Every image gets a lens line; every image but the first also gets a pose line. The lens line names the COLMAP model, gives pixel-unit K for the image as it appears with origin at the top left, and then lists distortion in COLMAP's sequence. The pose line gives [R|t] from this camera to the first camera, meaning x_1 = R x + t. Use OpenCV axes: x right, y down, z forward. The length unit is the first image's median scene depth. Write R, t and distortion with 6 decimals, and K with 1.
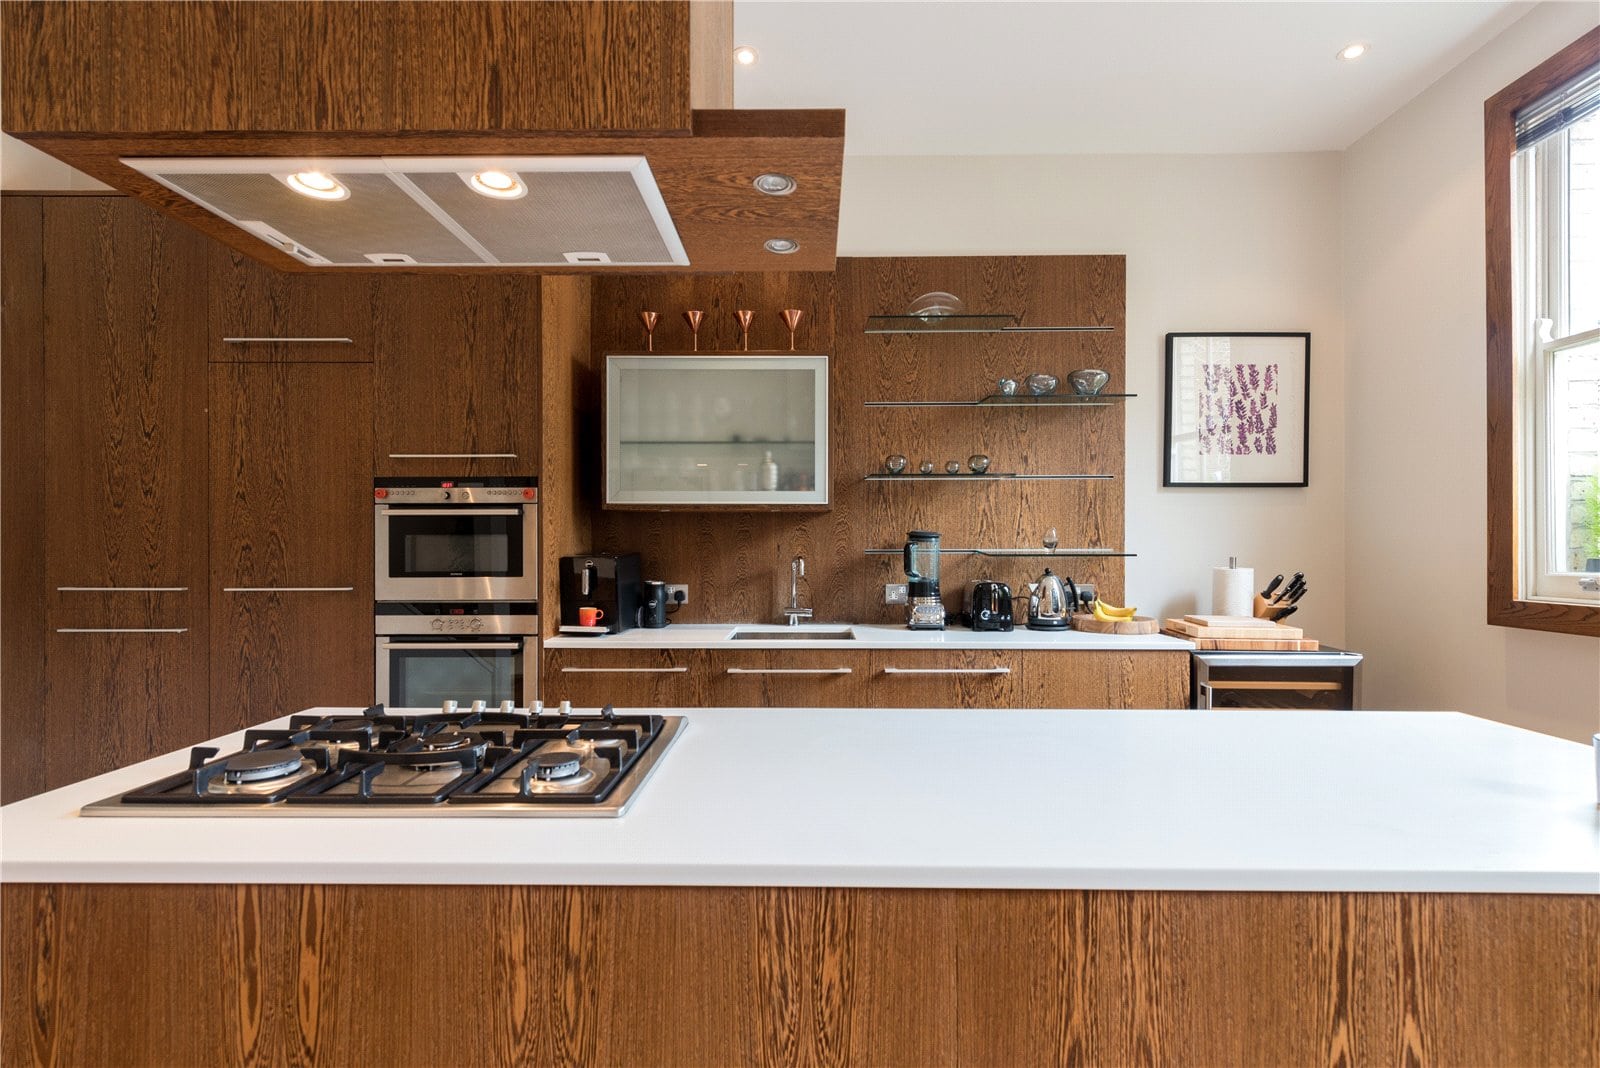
lens RADIAL K [[745.6, 0, 797.9], [0, 745.6, 541.8], [0, 0, 1]] dist [0.013796, -0.002141]
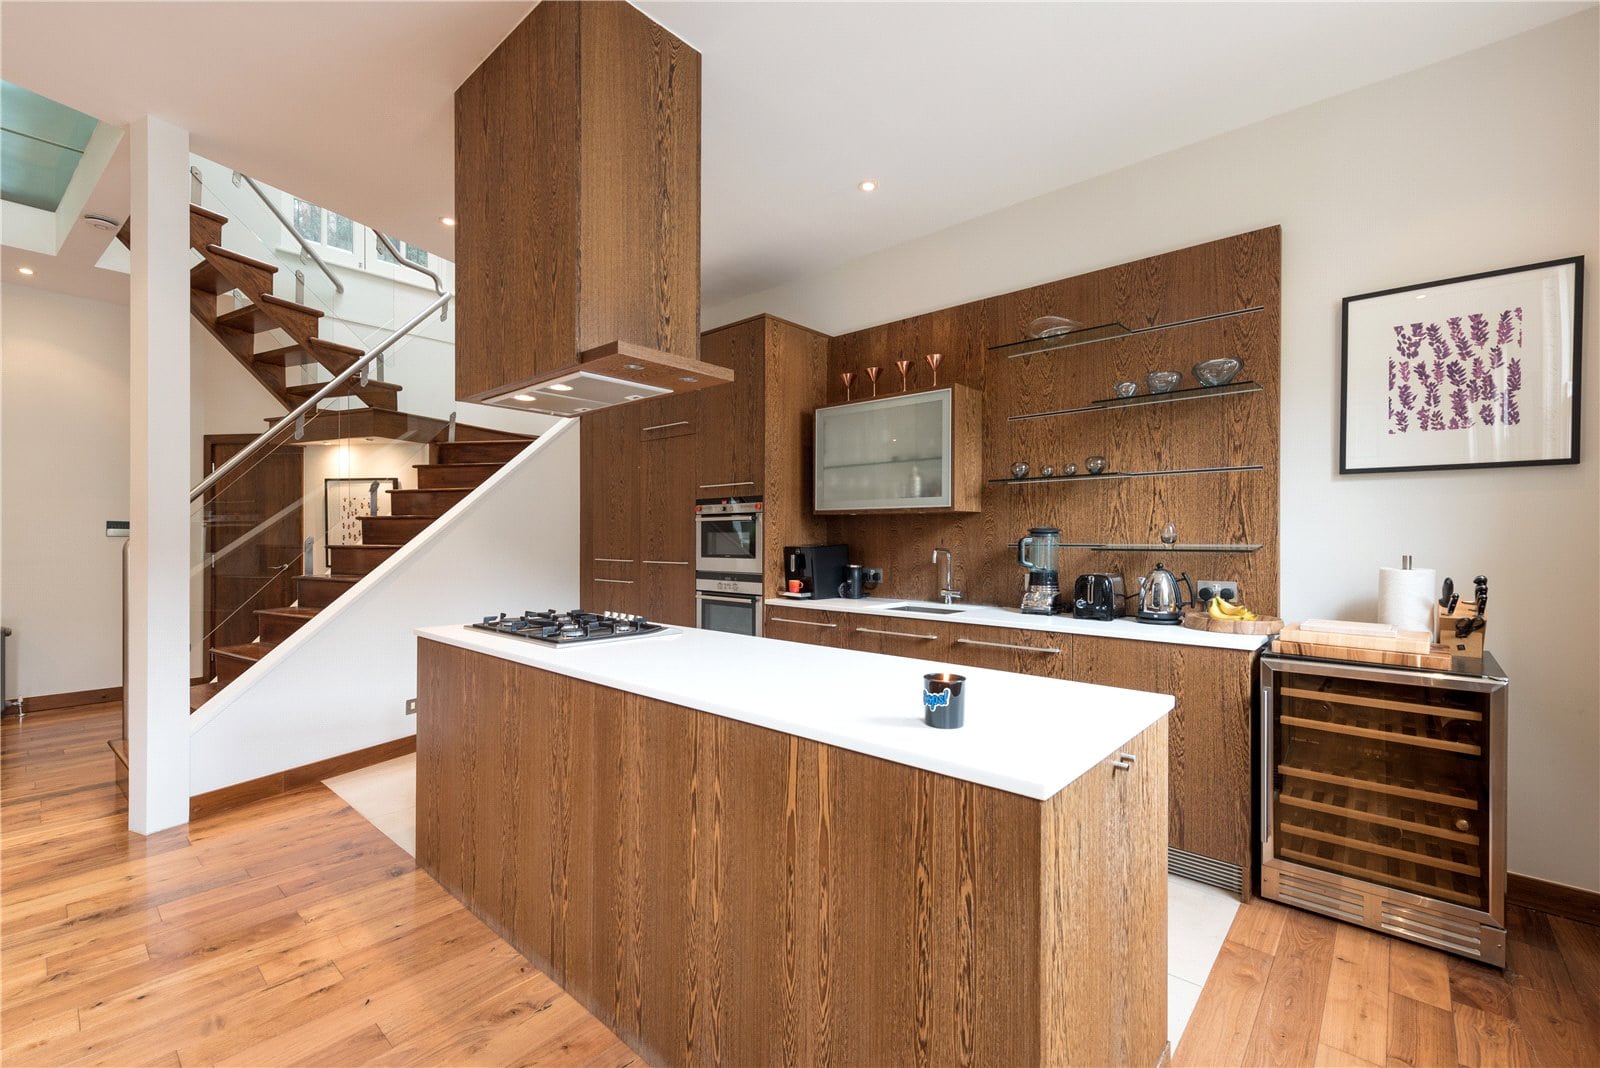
lens RADIAL K [[745.6, 0, 799.0], [0, 745.6, 537.3], [0, 0, 1]] dist [0.013796, -0.002141]
pose [[0.725080, 0.001449, -0.688663, 0.676352], [-0.001758, 0.999998, 0.000253, 0.000867], [0.688662, 0.001027, 0.725081, -0.077043]]
